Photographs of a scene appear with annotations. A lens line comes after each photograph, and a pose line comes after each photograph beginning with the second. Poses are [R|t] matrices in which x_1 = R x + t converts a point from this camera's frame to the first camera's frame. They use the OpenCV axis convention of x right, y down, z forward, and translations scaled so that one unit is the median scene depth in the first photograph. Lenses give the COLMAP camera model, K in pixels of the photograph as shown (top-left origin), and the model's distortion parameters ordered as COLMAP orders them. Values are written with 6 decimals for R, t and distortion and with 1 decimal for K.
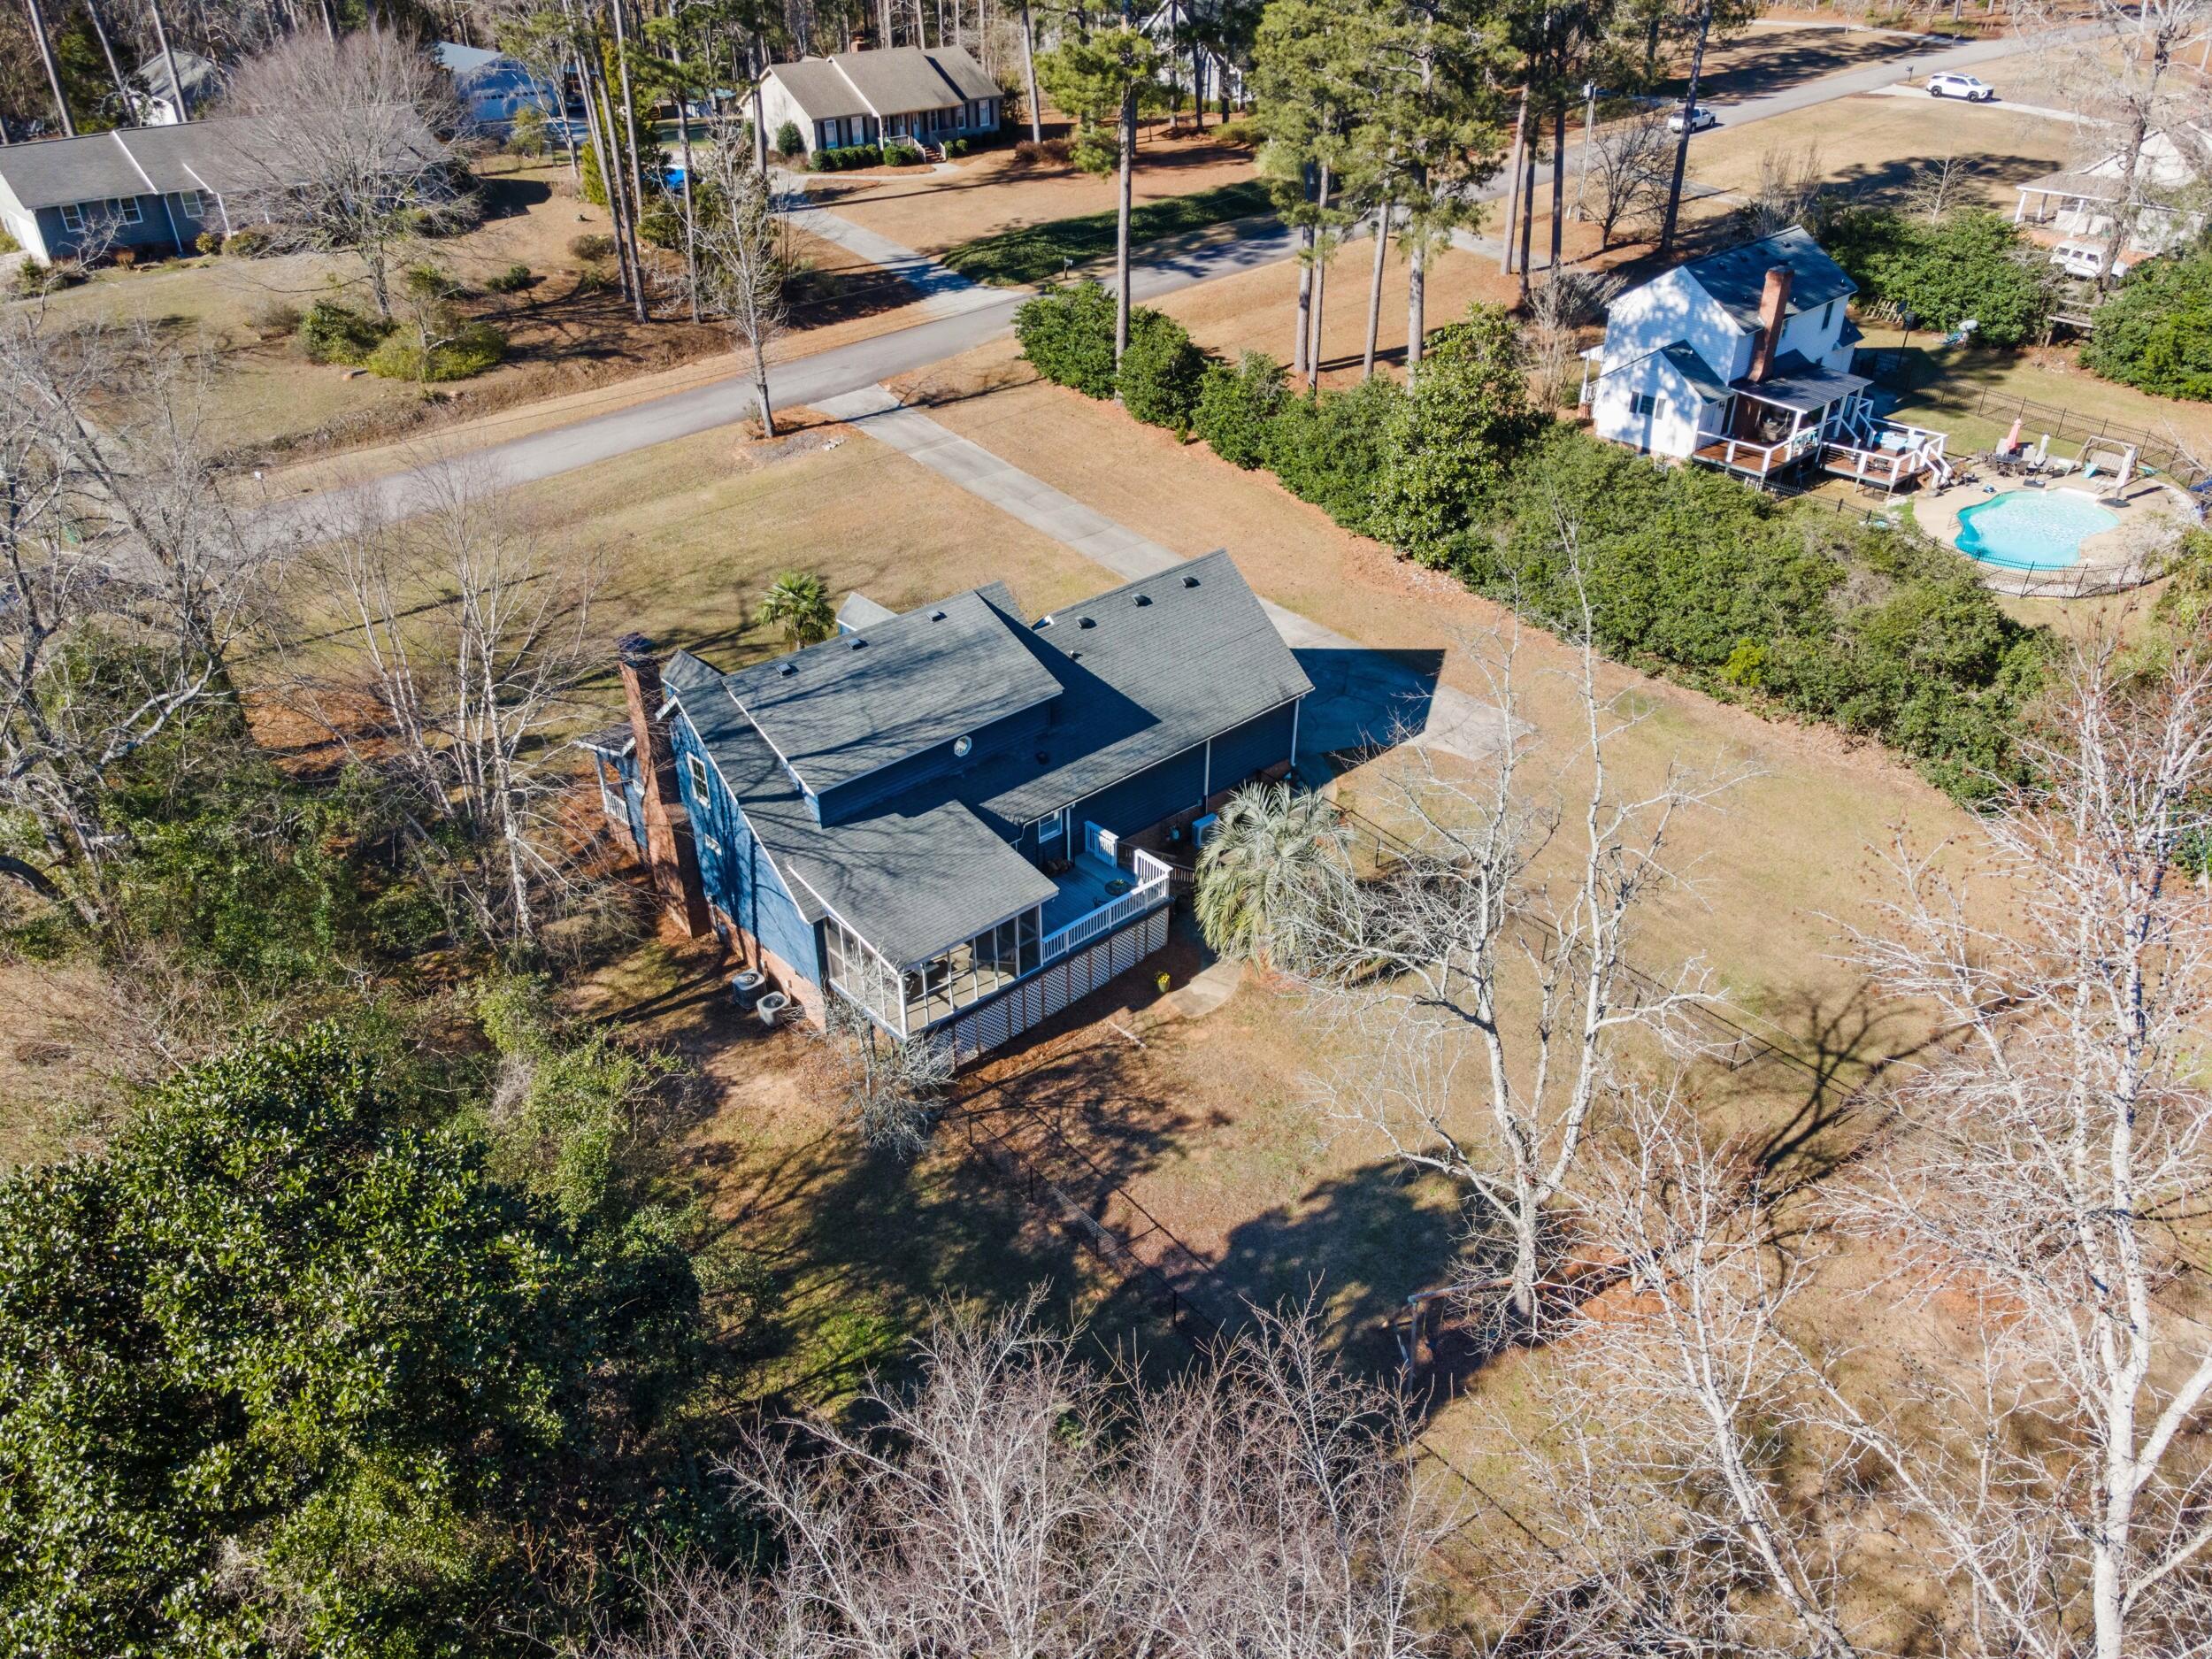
lens RADIAL K [[1627.9, 0, 1106.0], [0, 1627.9, 829.5], [0, 0, 1]] dist [0.039622, 0.000888]
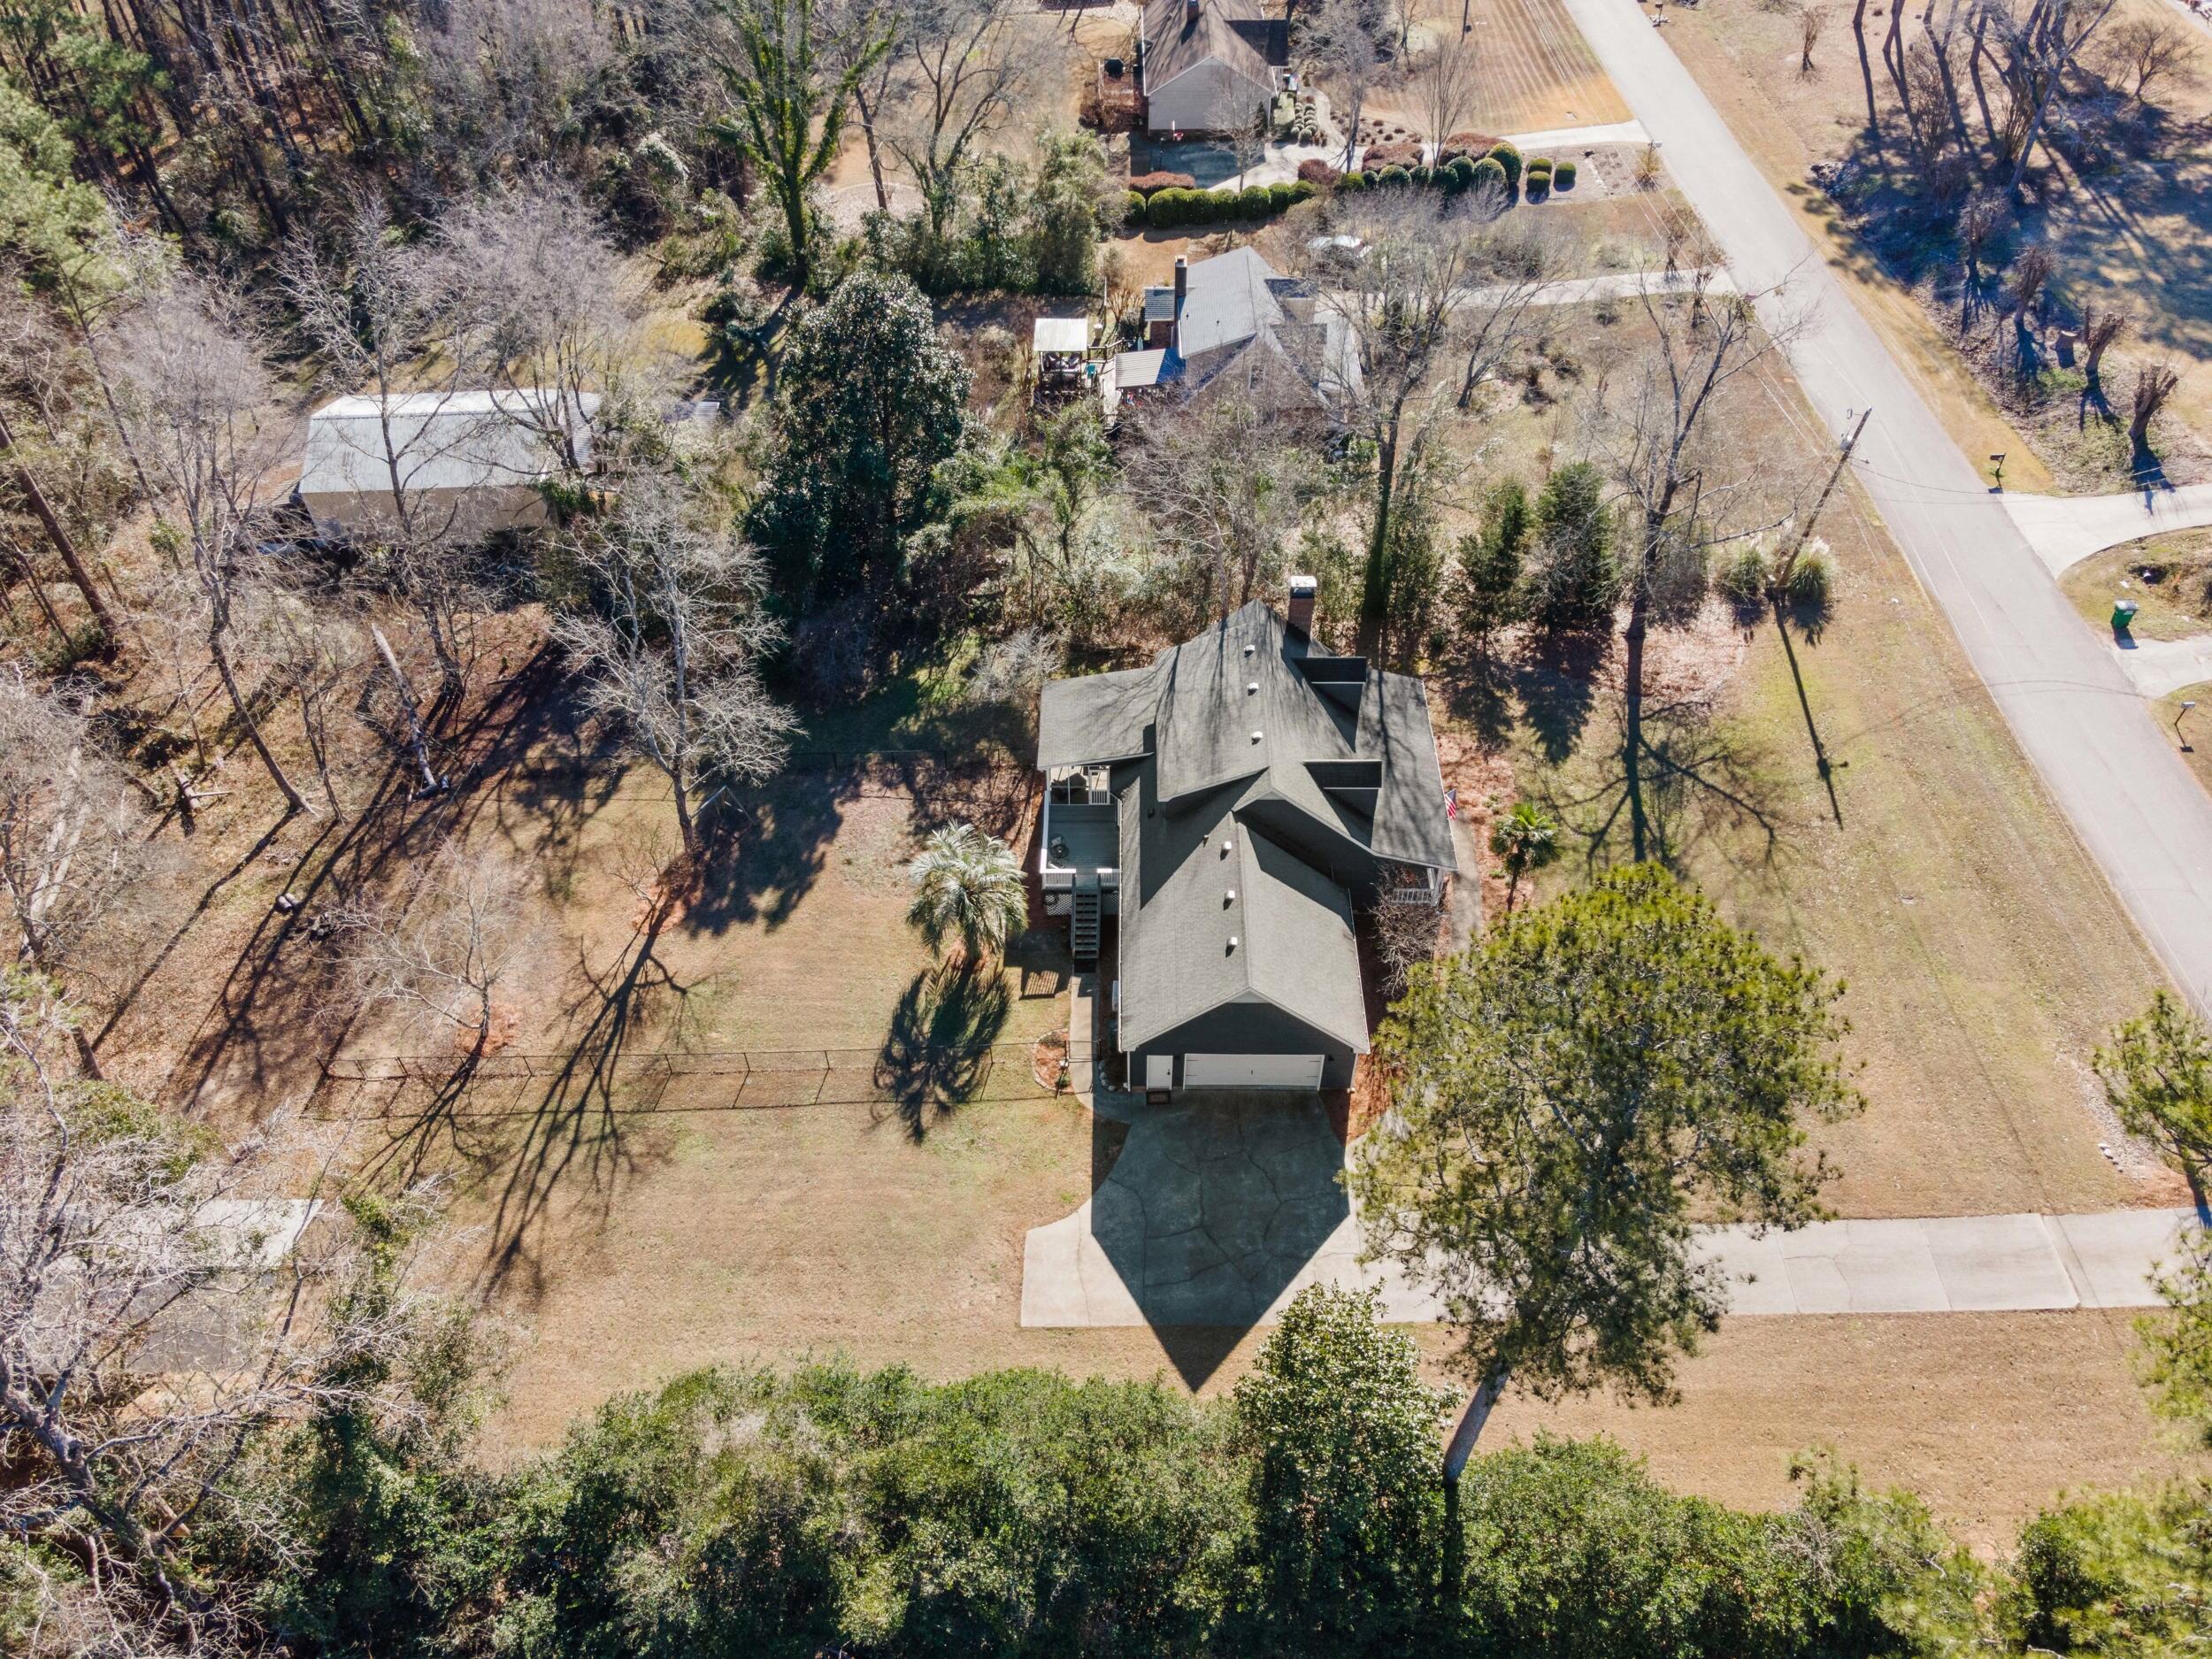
lens RADIAL K [[1627.9, 0, 1106.0], [0, 1627.9, 829.5], [0, 0, 1]] dist [0.039622, 0.000888]
pose [[-0.682874, 0.524062, -0.508962, 0.446436], [-0.381786, 0.337971, 0.860241, -0.780606], [0.622834, 0.781751, -0.030712, 0.686805]]
